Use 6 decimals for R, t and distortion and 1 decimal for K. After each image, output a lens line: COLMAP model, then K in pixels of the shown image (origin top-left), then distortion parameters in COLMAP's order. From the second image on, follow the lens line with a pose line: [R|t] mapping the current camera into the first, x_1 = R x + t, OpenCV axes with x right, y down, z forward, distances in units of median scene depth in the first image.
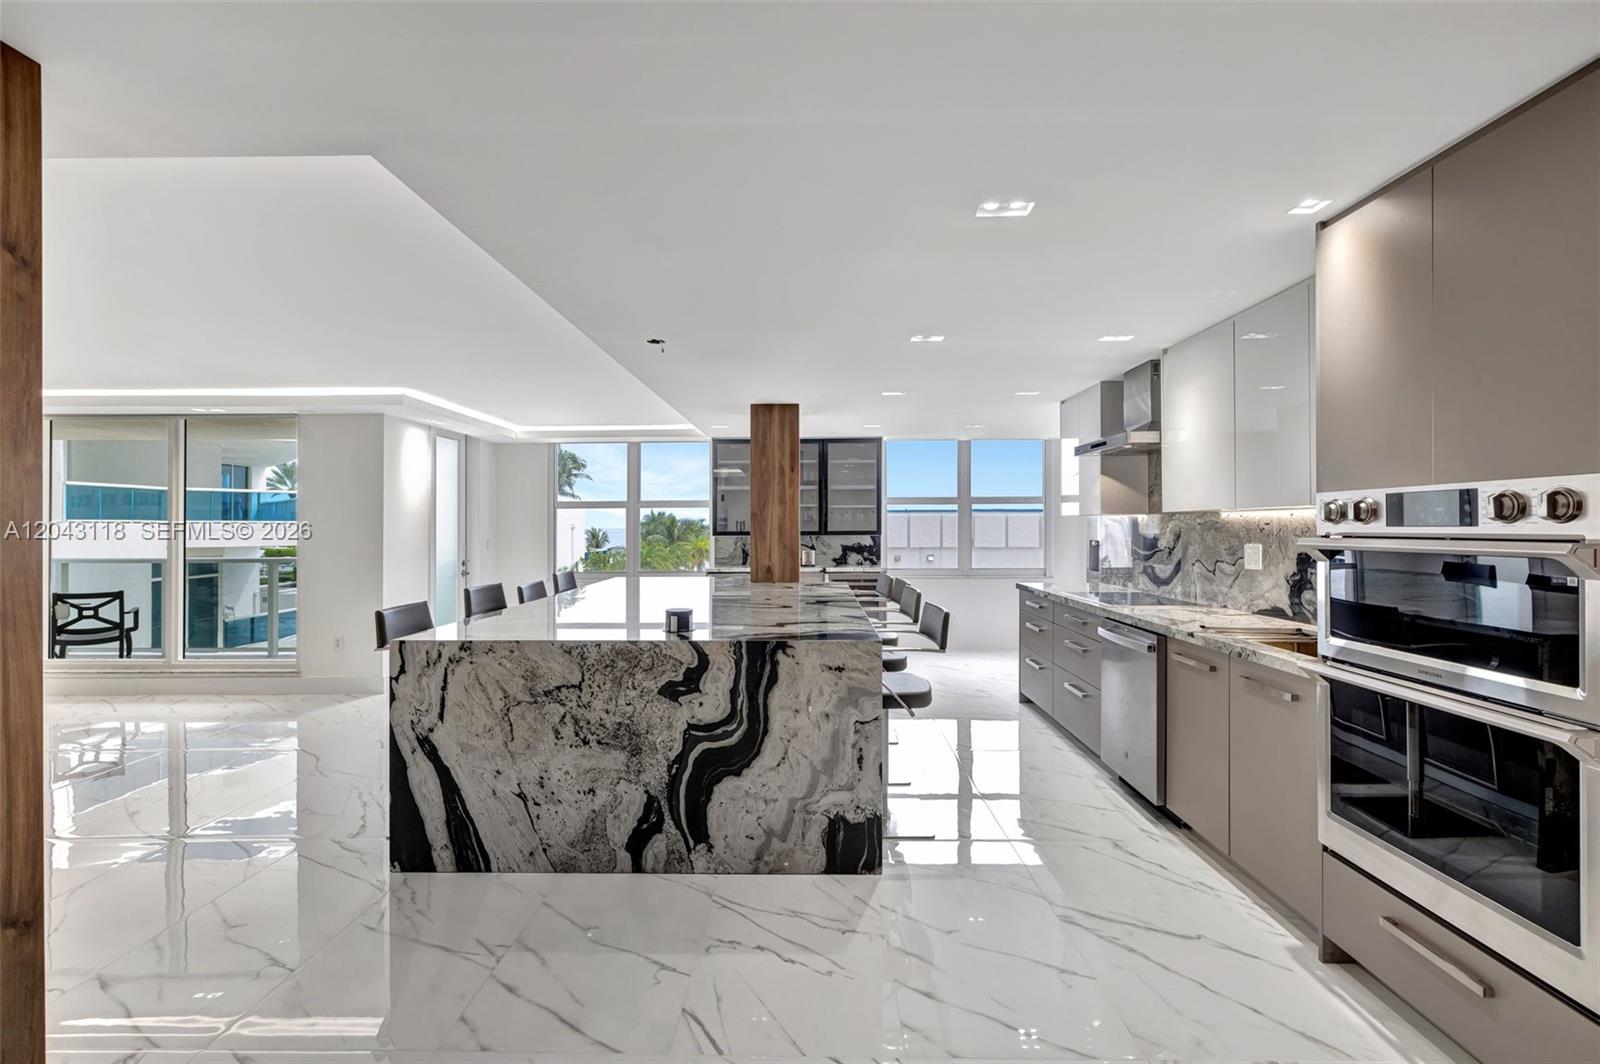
lens RADIAL K [[681.4, 0, 803.0], [0, 681.4, 535.5], [0, 0, 1]] dist [0.000343, 0.000333]
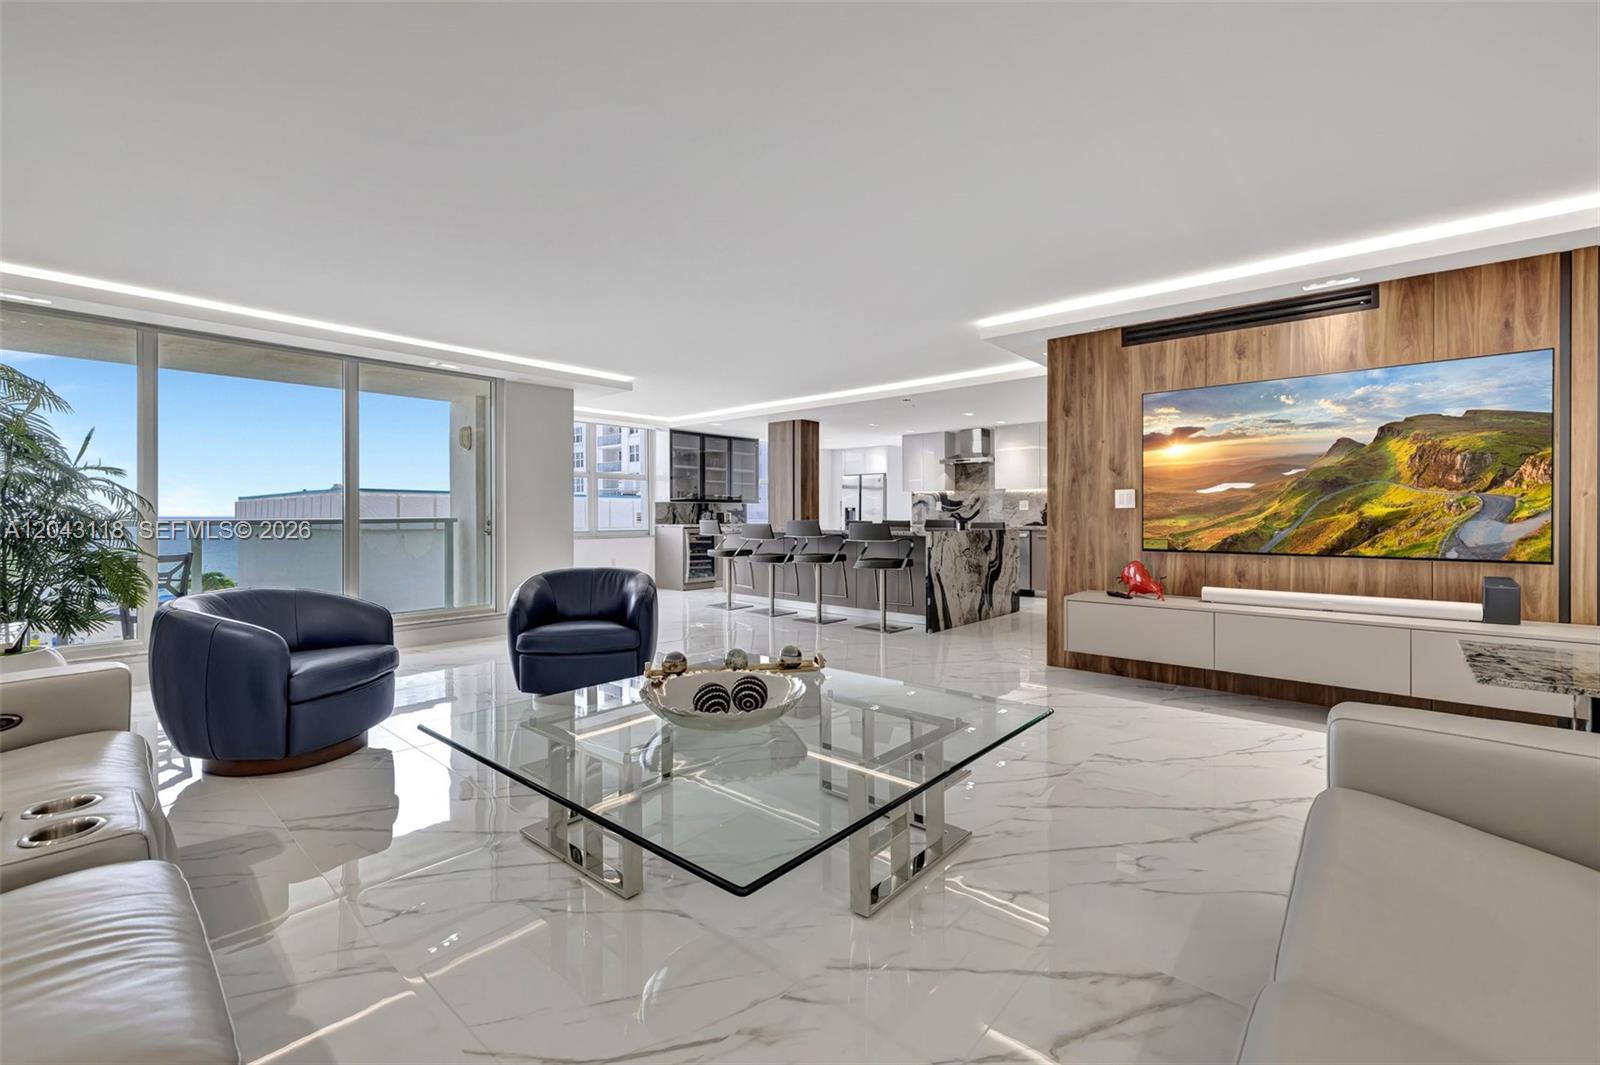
lens RADIAL K [[673.0, 0, 798.2], [0, 673.0, 531.4], [0, 0, 1]] dist [-0.000351, -0.000269]
pose [[0.649398, -0.015472, 0.760291, -2.534165], [0.009425, 0.999880, 0.012297, 0.116645], [-0.760390, -0.000819, 0.649466, -0.118723]]
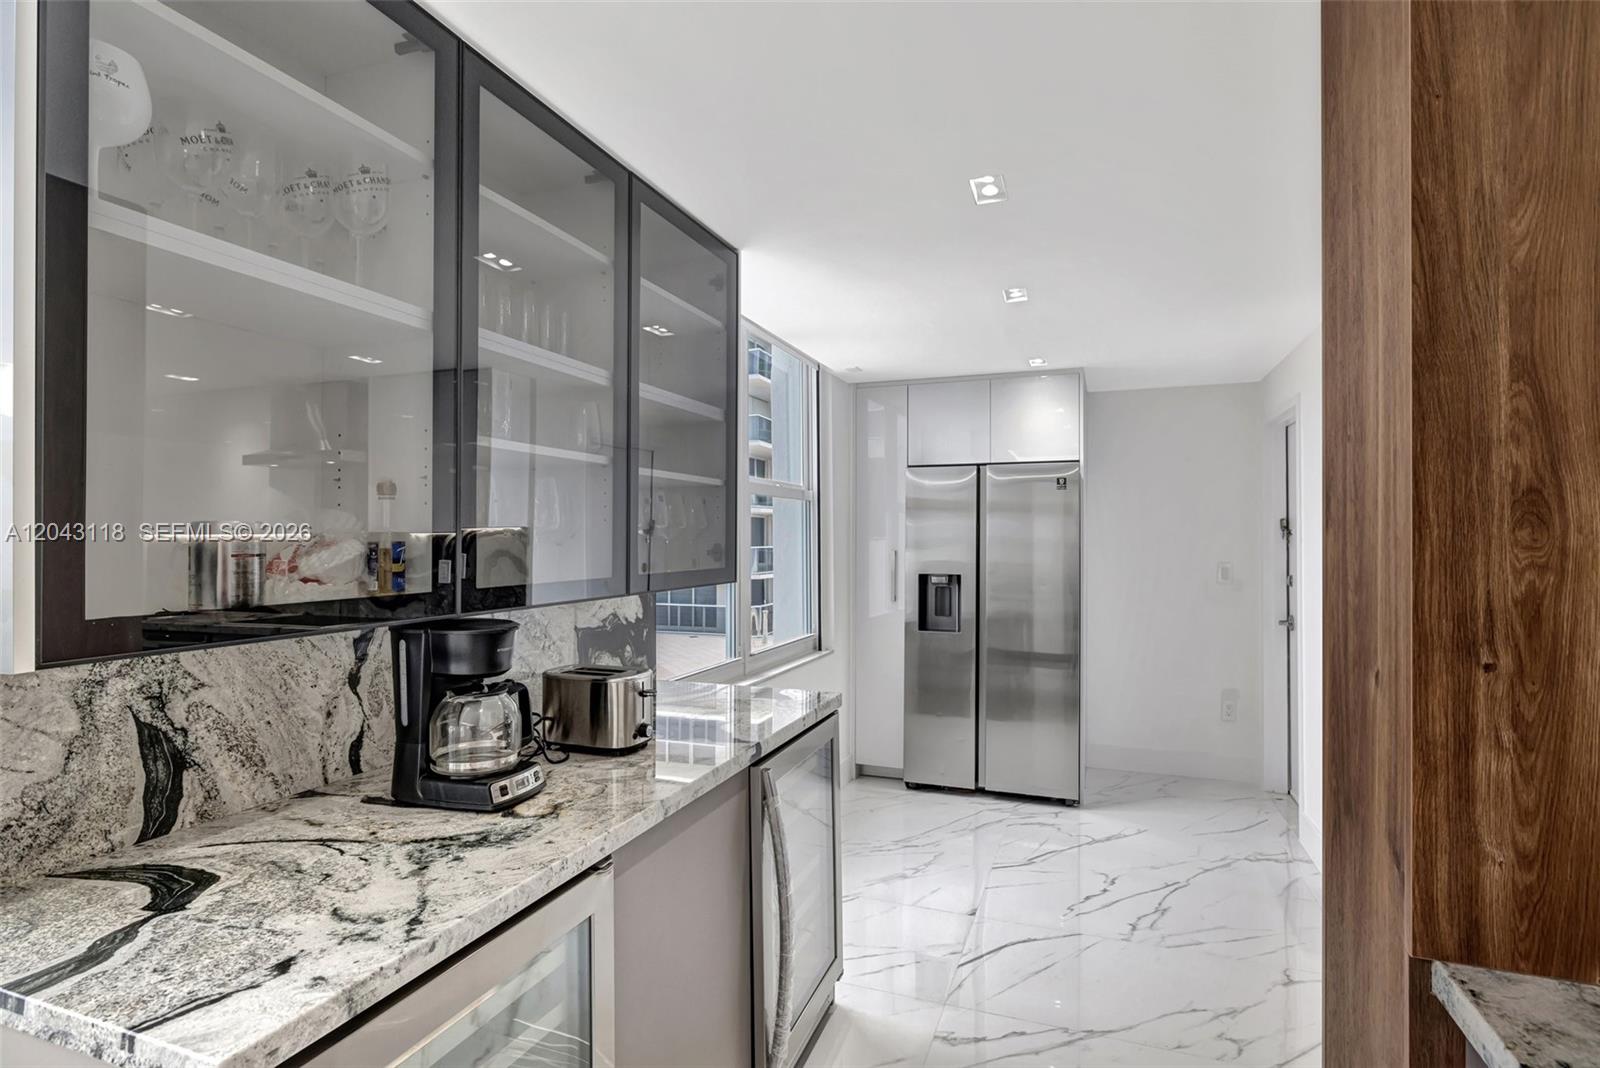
lens RADIAL K [[808.9, 0, 800.0], [0, 808.9, 534.0], [0, 0, 1]] dist [0.000142, -0.000290]
pose [[0.339073, 0.010039, 0.940706, -0.537311], [0.007722, 0.999880, -0.013454, -0.045085], [-0.940728, 0.011826, 0.338955, 2.228819]]
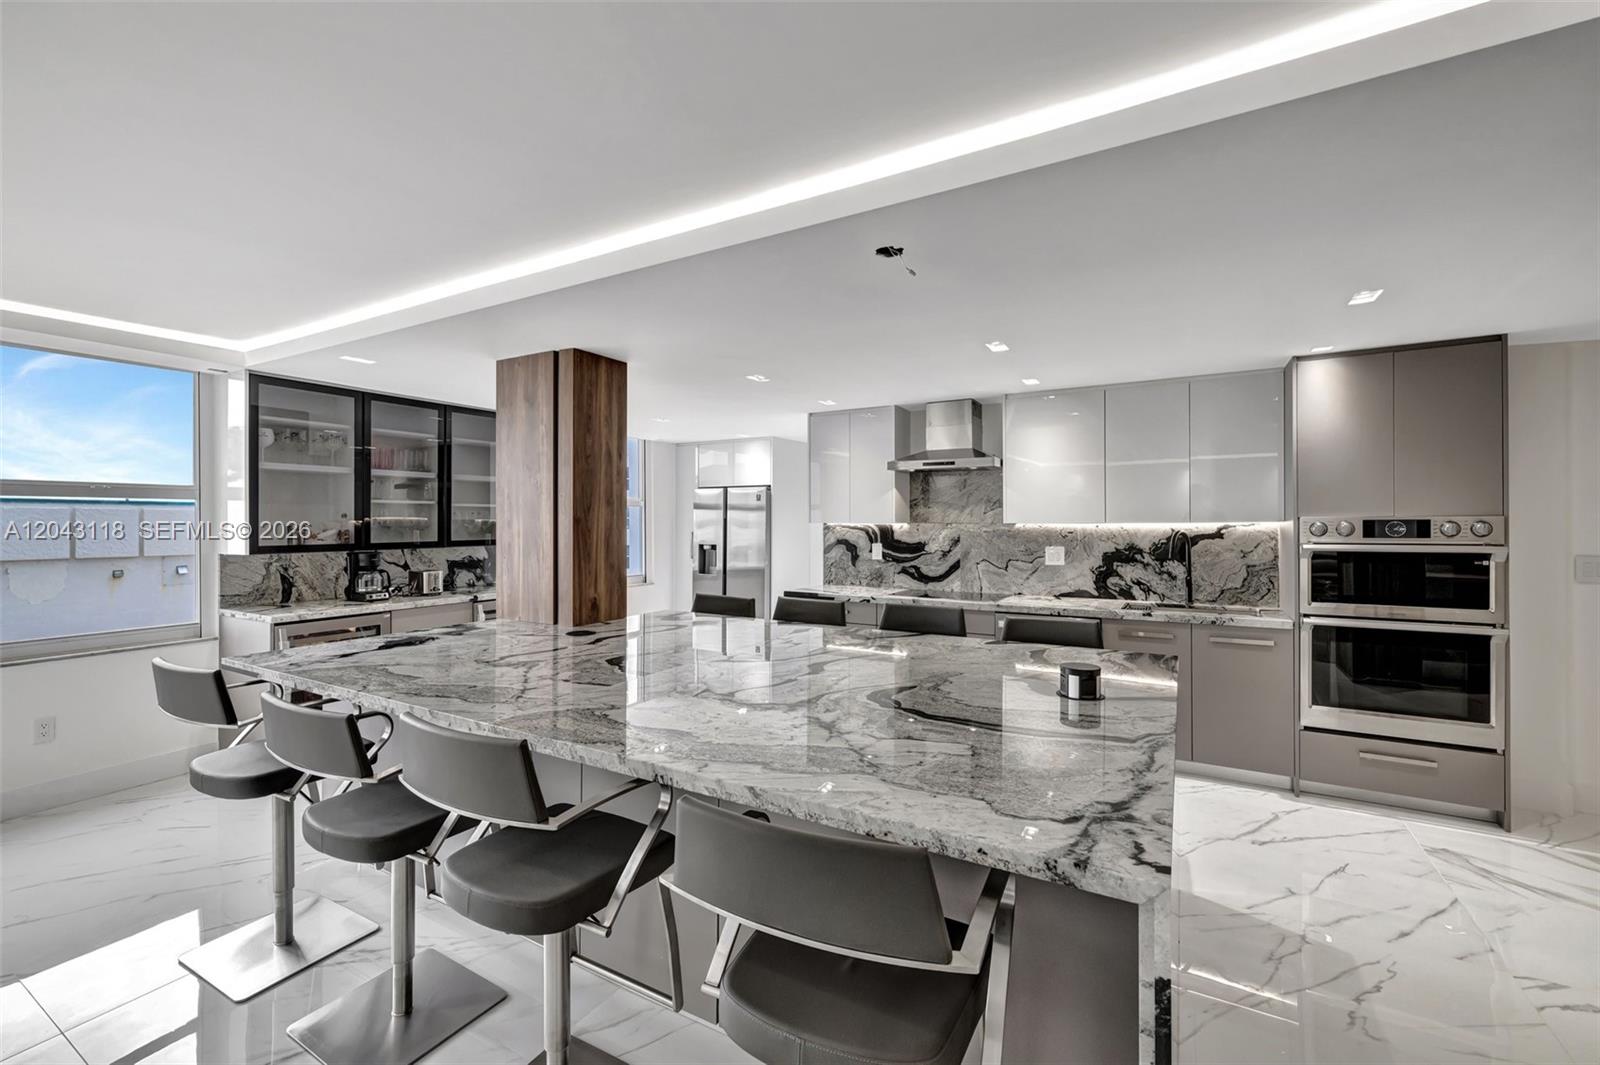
lens RADIAL K [[675.2, 0, 793.4], [0, 675.2, 518.4], [0, 0, 1]] dist [0.000080, 0.000439]
pose [[0.490483, 0.007295, 0.871420, -1.001504], [0.012068, 0.999812, -0.015163, -0.038543], [-0.871367, 0.017954, 0.490303, 0.968625]]
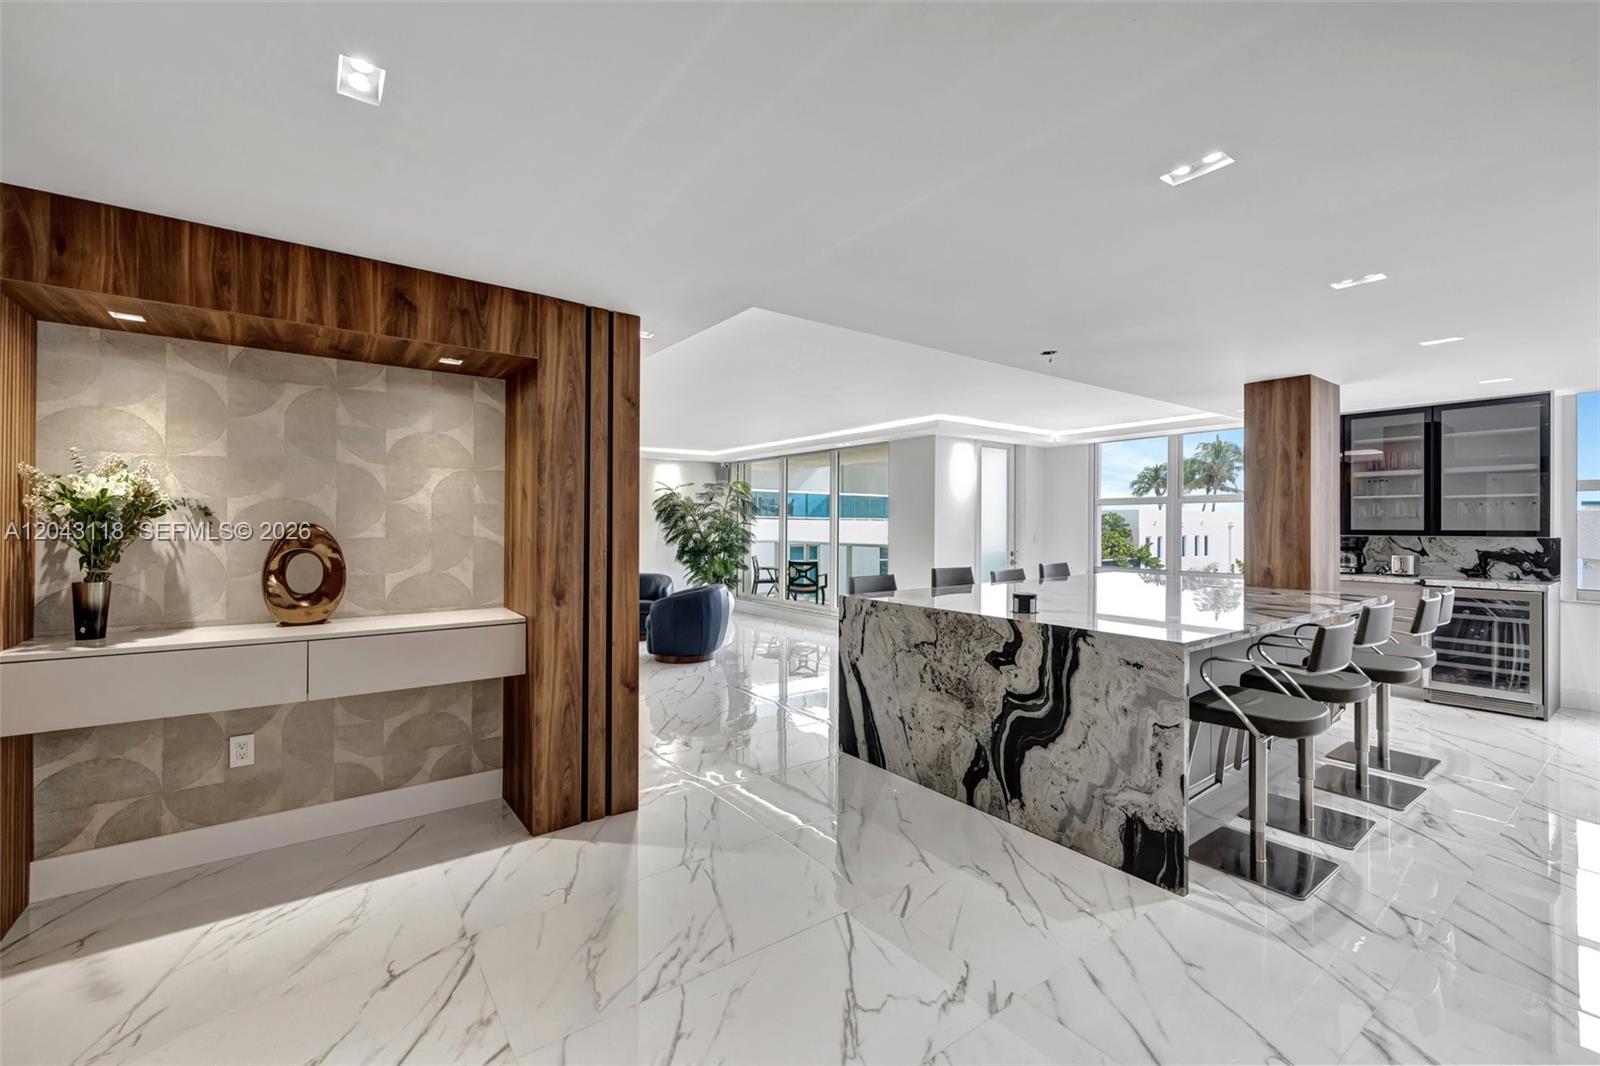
lens RADIAL K [[673.0, 0, 798.2], [0, 673.0, 531.9], [0, 0, 1]] dist [-0.000351, -0.000269]
pose [[0.604406, 0.015009, -0.796535, 0.507487], [-0.017133, 0.999836, 0.005840, 0.007003], [0.796492, 0.010117, 0.604564, 0.028330]]
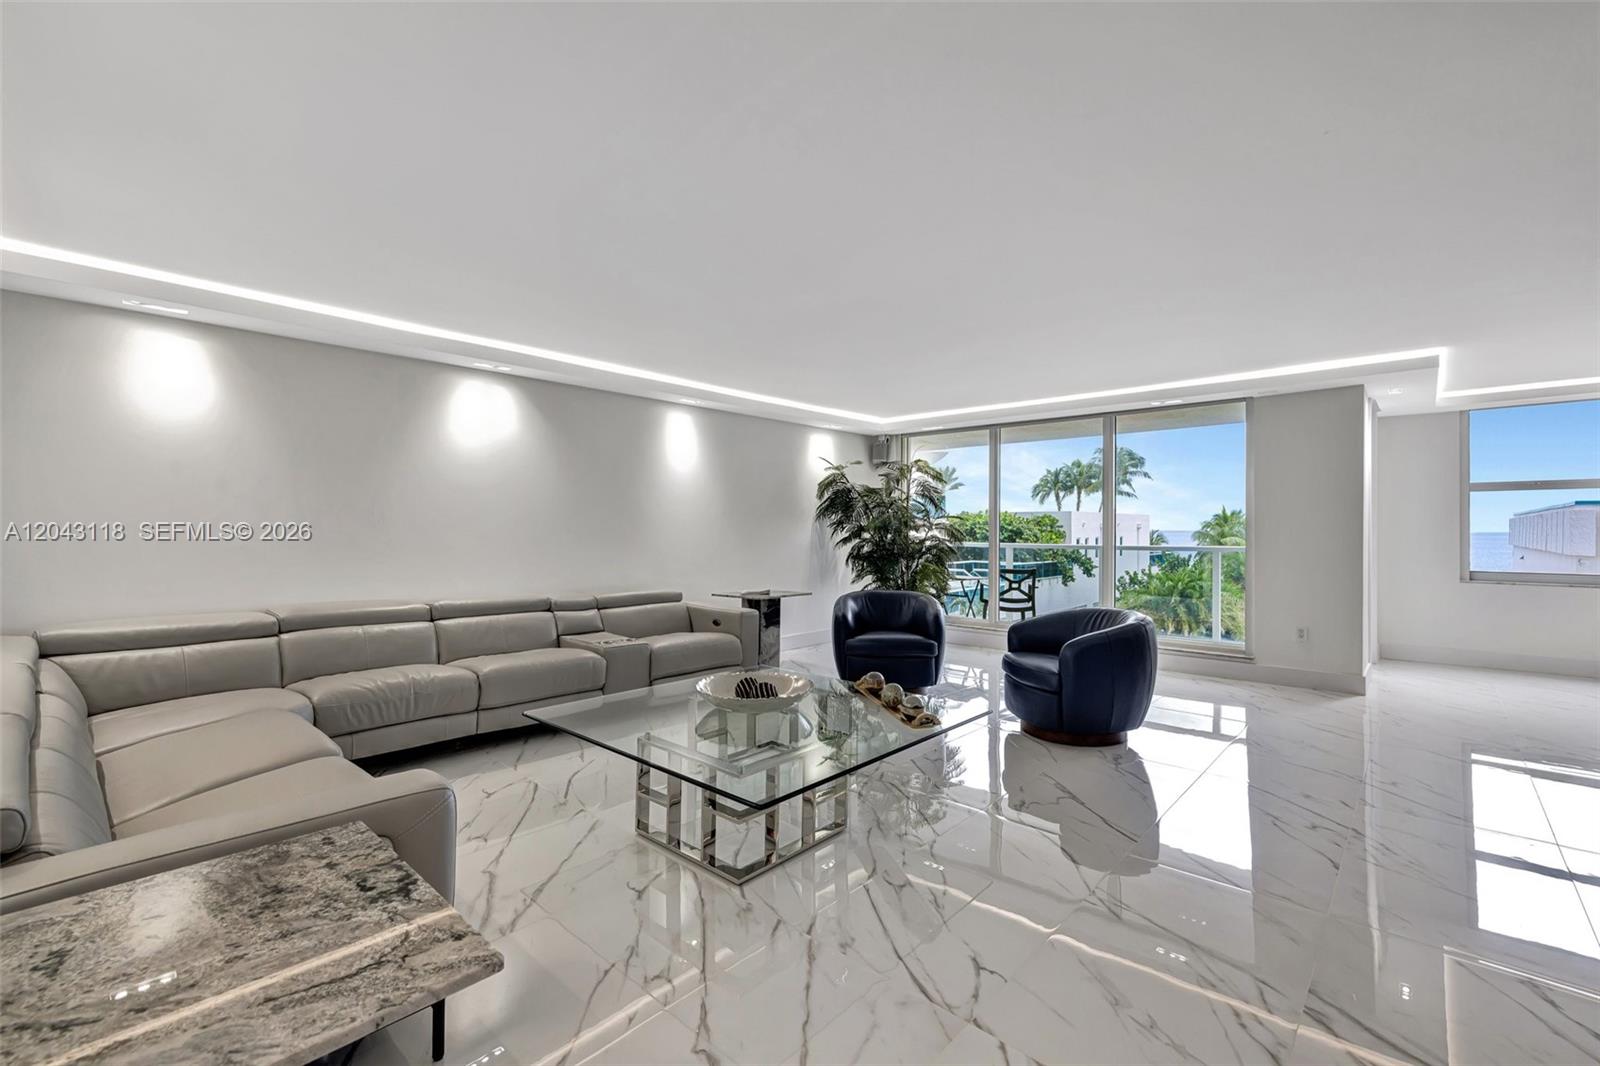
lens RADIAL K [[681.4, 0, 803.0], [0, 681.4, 536.5], [0, 0, 1]] dist [0.000343, 0.000333]
pose [[0.749741, 0.013483, -0.661594, -1.158286], [-0.014410, 0.999888, 0.004048, 0.059117], [0.661574, 0.006498, 0.749851, -0.337366]]
